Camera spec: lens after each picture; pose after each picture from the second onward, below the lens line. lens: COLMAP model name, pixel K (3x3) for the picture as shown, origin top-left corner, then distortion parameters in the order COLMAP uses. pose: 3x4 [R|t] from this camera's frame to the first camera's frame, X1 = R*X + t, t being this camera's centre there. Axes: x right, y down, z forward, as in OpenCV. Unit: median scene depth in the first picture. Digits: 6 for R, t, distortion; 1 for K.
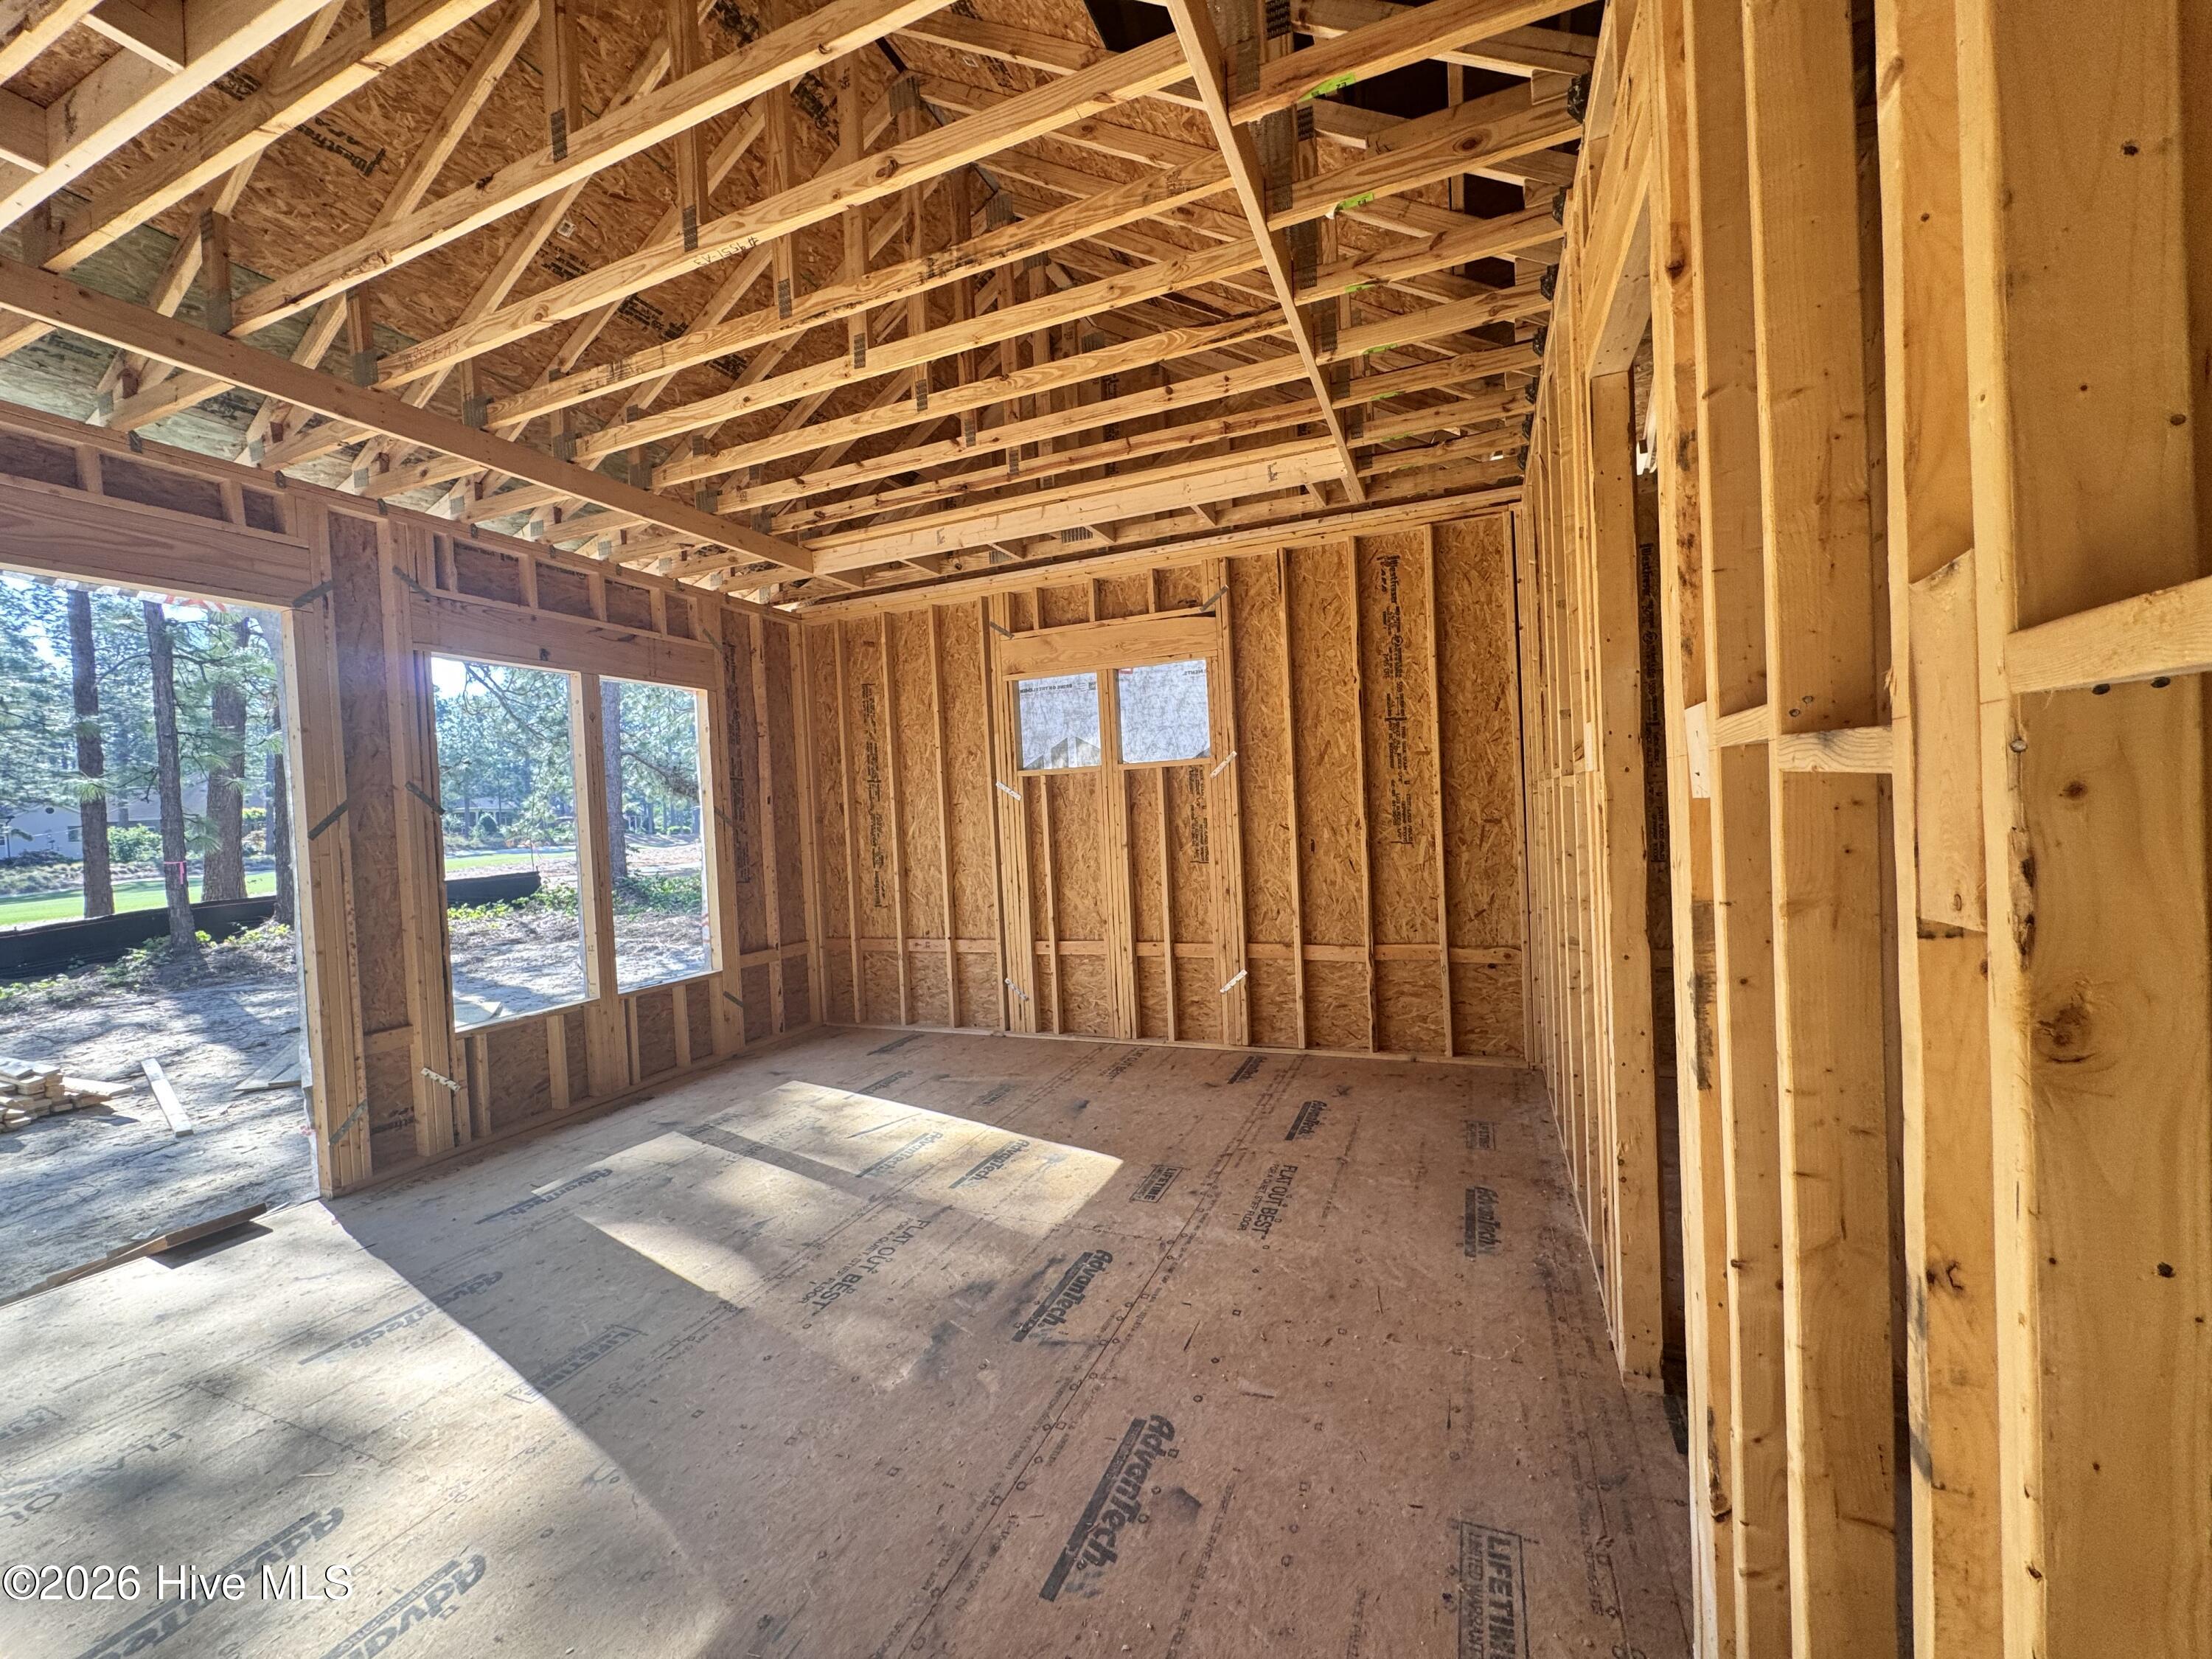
lens RADIAL K [[883.0, 0, 1105.5], [0, 883.0, 824.6], [0, 0, 1]] dist [-0.004276, 0.000056]
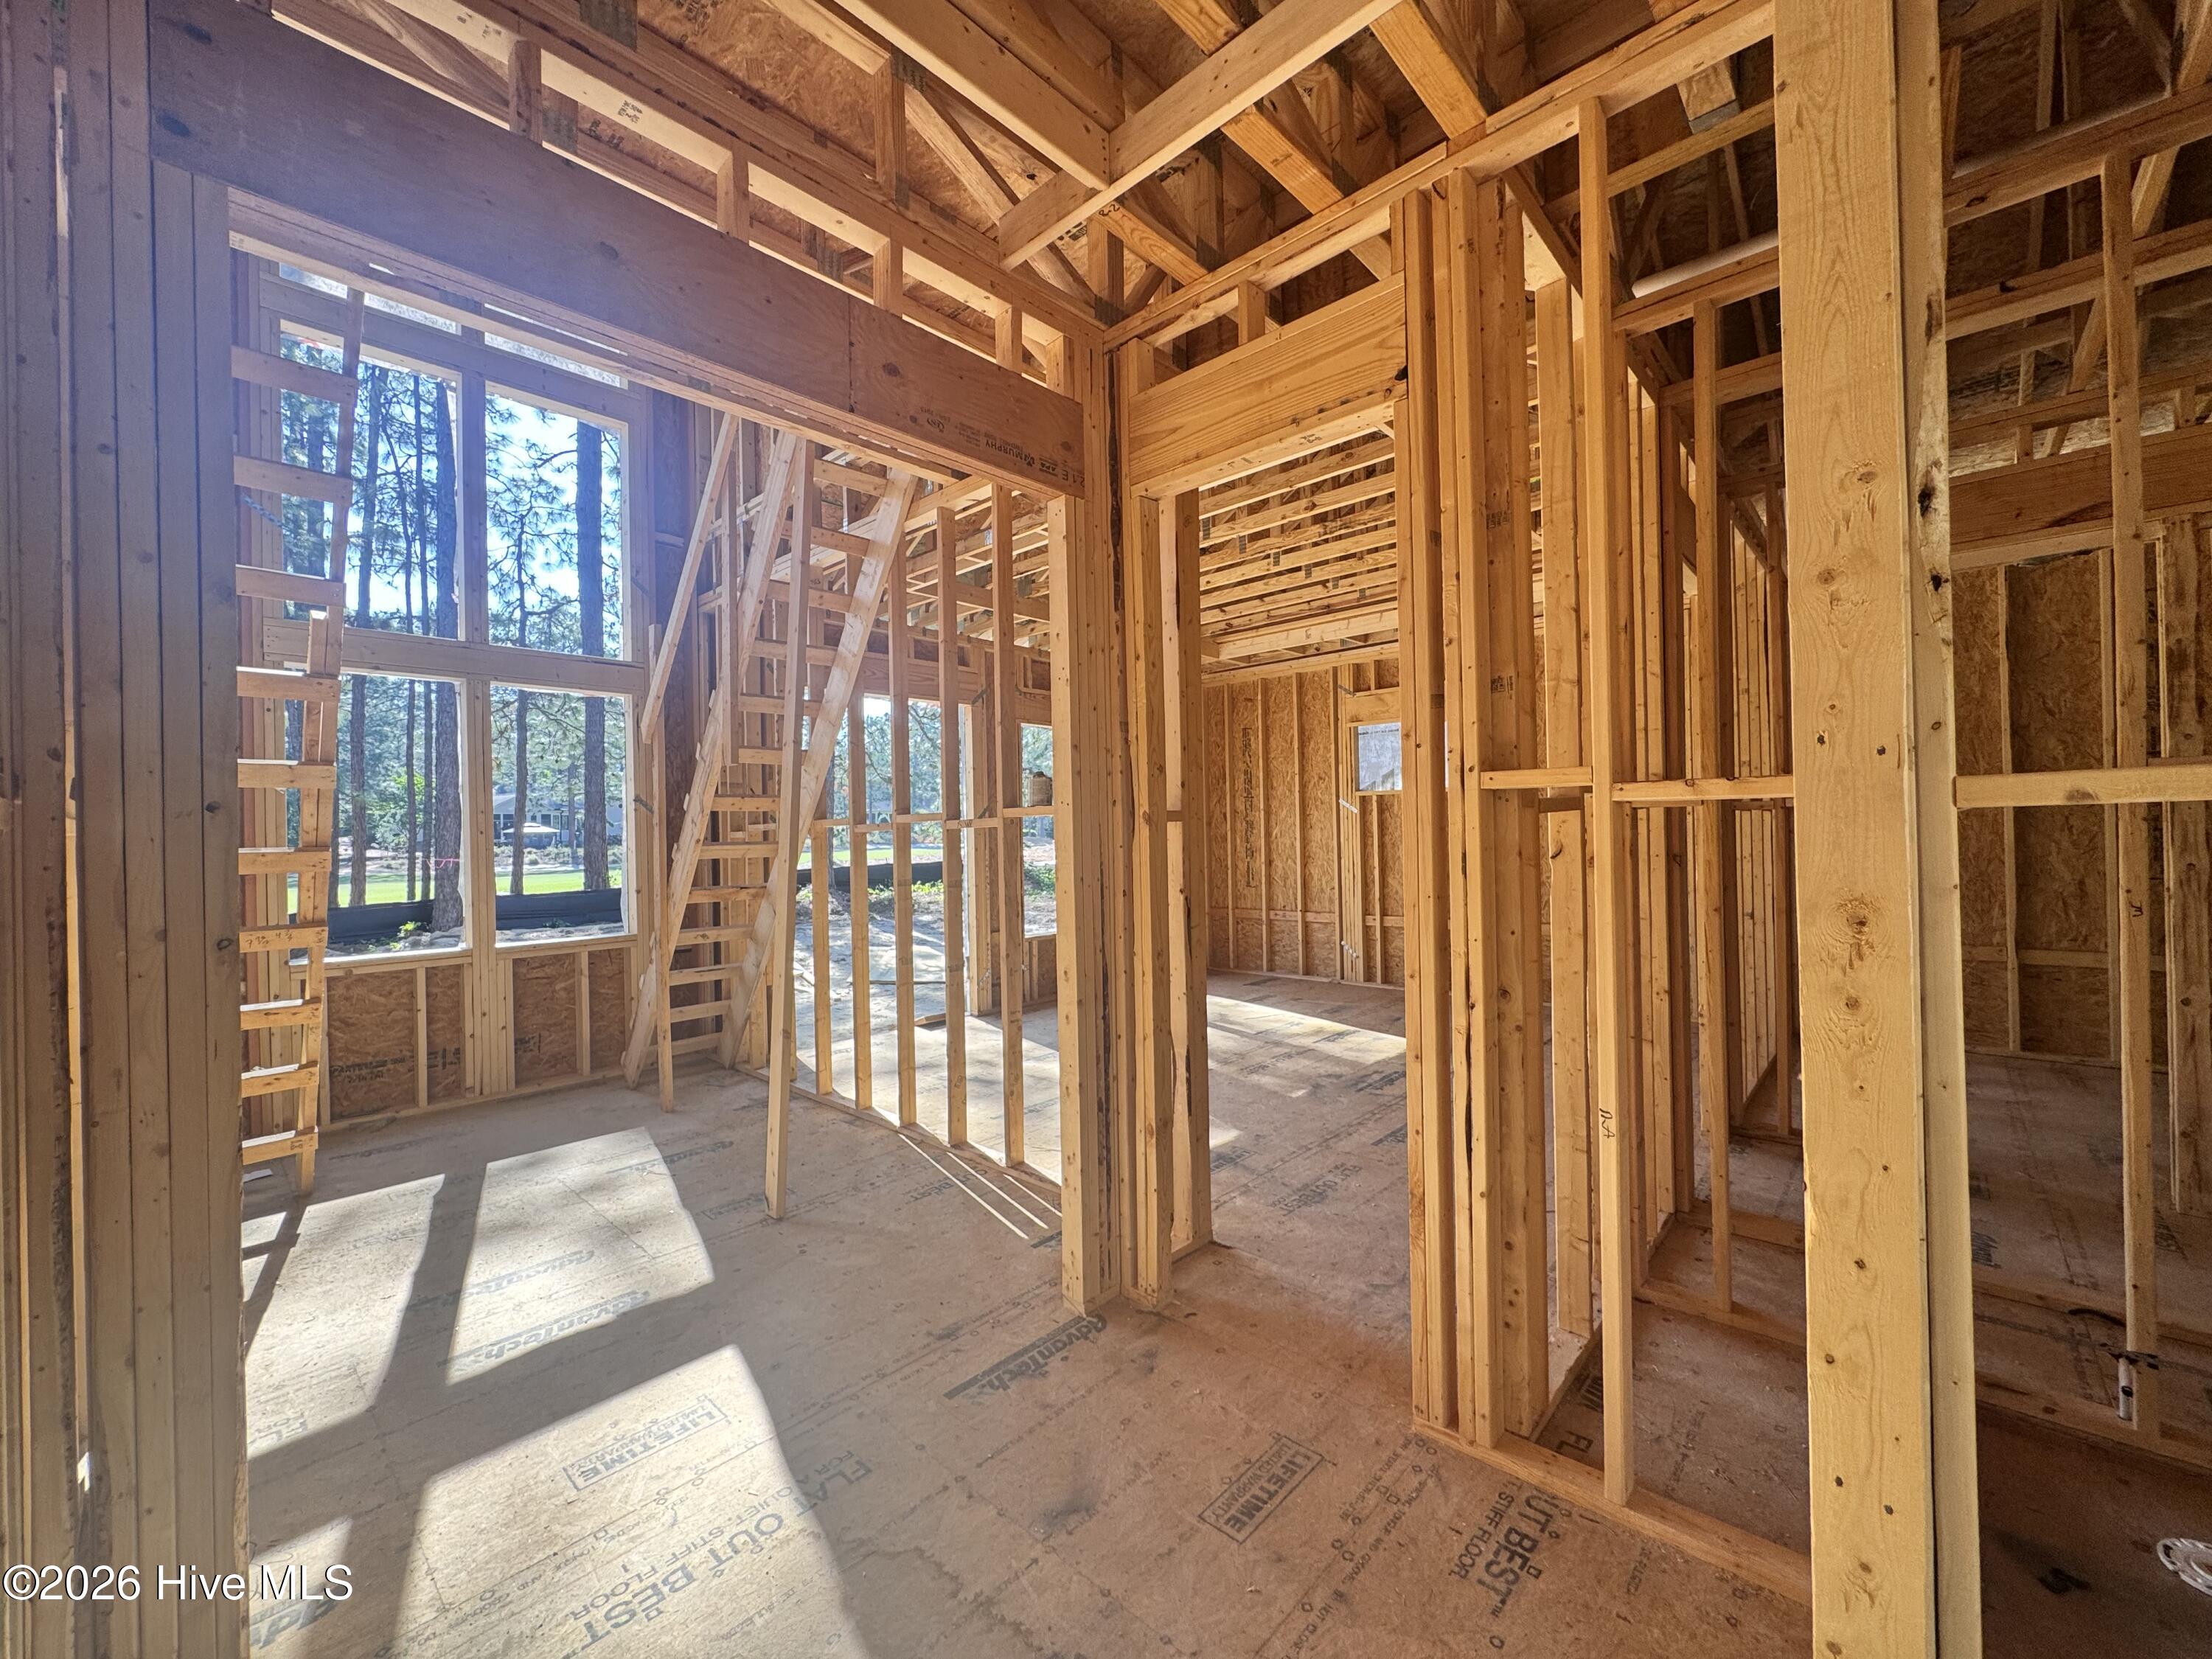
lens RADIAL K [[883.0, 0, 1098.9], [0, 883.0, 833.0], [0, 0, 1]] dist [-0.004276, 0.000056]
pose [[0.934048, 0.028344, -0.356020, 0.019849], [-0.029291, 0.999567, 0.002731, 0.012718], [0.355943, 0.007877, 0.934474, -0.456945]]
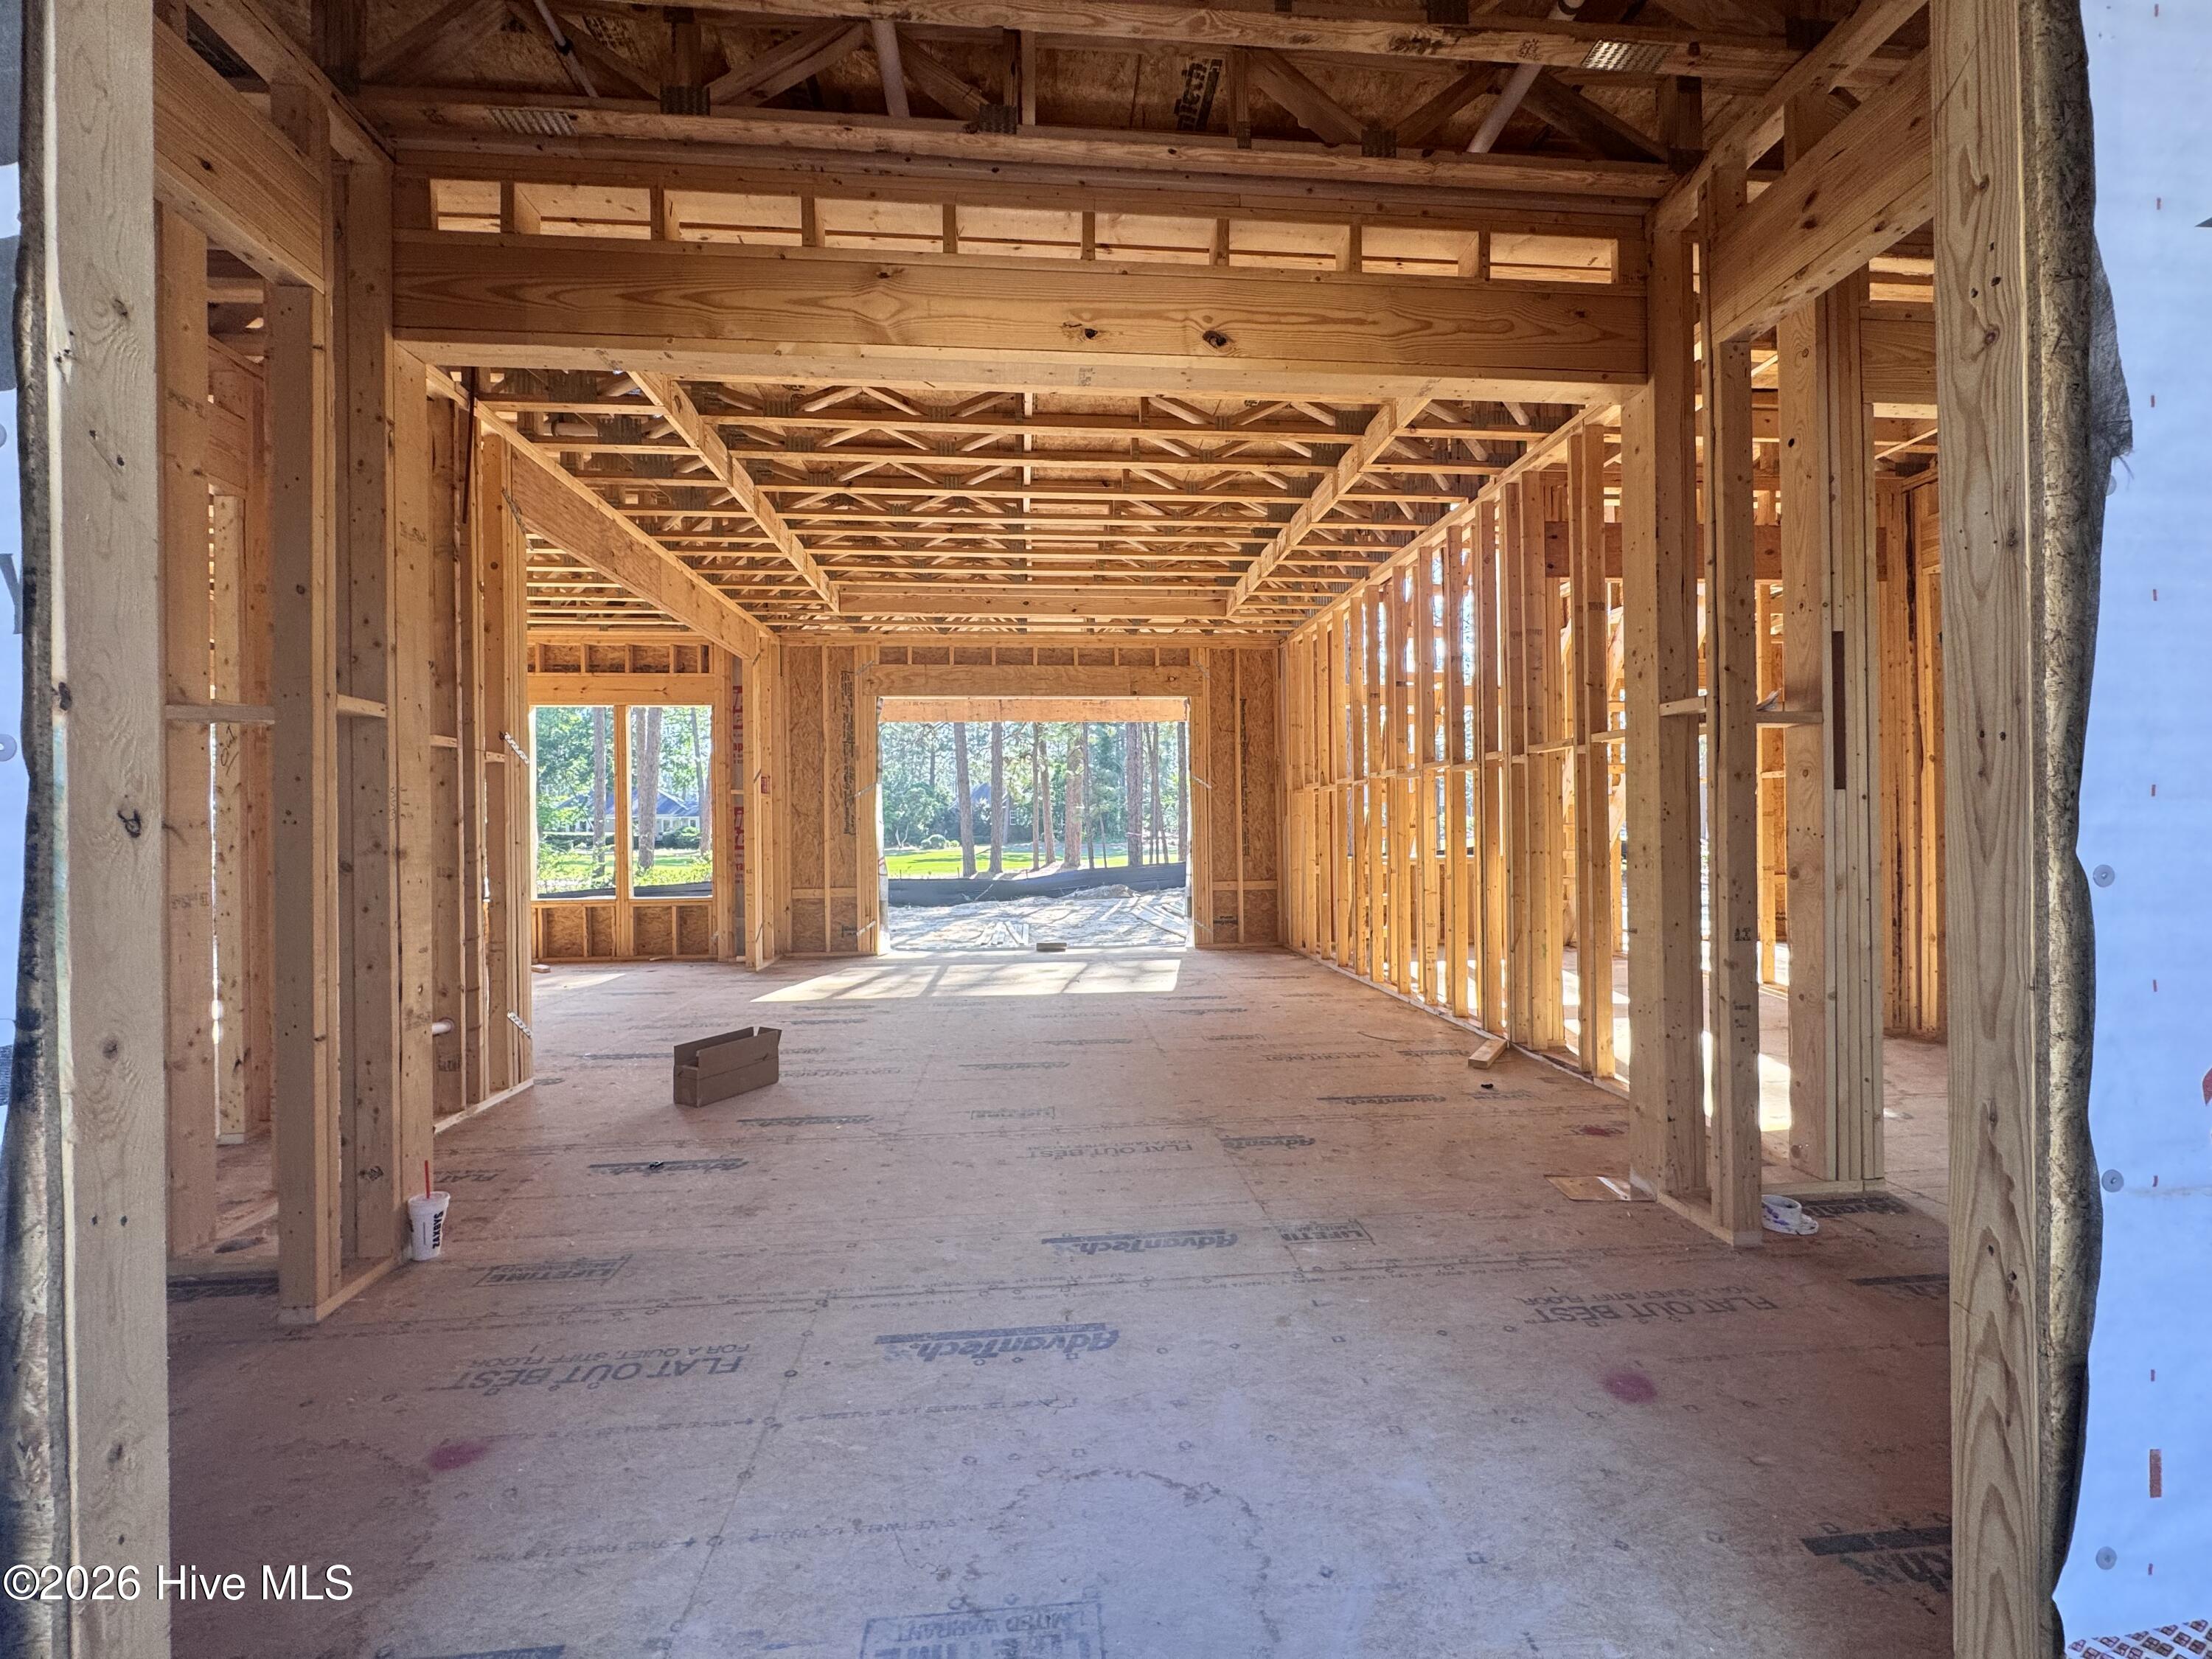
lens RADIAL K [[883.0, 0, 1094.2], [0, 883.0, 832.9], [0, 0, 1]] dist [-0.004276, 0.000056]
pose [[0.449483, 0.037422, -0.892505, 0.856028], [-0.028331, 0.999217, 0.027629, 0.227912], [0.892840, 0.012866, 0.450191, -2.612890]]
